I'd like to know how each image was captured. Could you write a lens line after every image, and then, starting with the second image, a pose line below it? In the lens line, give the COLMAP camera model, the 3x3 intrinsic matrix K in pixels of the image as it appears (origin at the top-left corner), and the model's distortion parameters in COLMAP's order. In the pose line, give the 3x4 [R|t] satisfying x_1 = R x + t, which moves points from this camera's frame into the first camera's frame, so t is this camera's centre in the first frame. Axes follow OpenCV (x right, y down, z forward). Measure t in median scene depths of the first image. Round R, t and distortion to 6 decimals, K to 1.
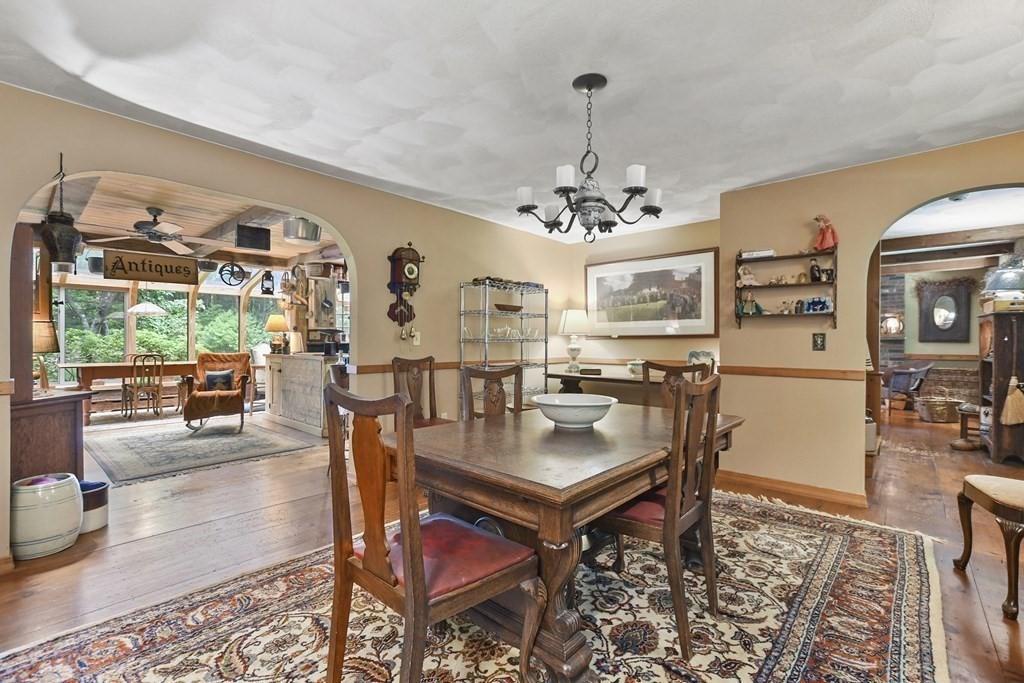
lens RADIAL K [[451.6, 0, 509.6], [0, 451.6, 344.1], [0, 0, 1]] dist [-0.003188, -0.000200]
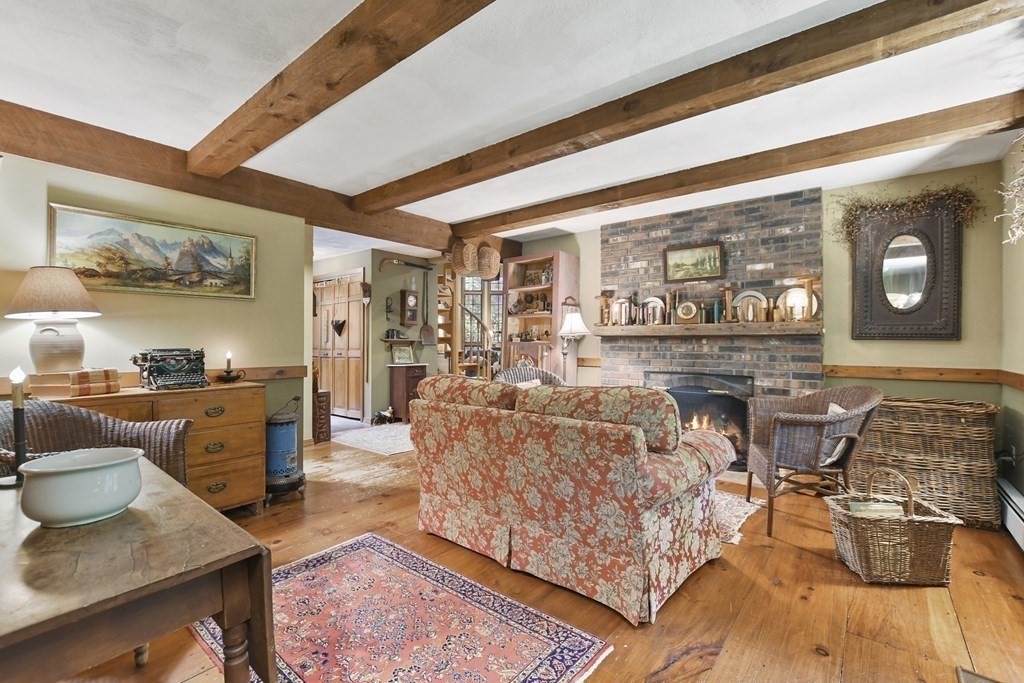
lens RADIAL K [[451.6, 0, 513.6], [0, 451.6, 339.3], [0, 0, 1]] dist [-0.003188, -0.000200]
pose [[0.998852, -0.002285, 0.047846, 0.543398], [0.002814, 0.999936, -0.010992, -0.000465], [-0.047818, 0.011114, 0.998794, 0.558966]]
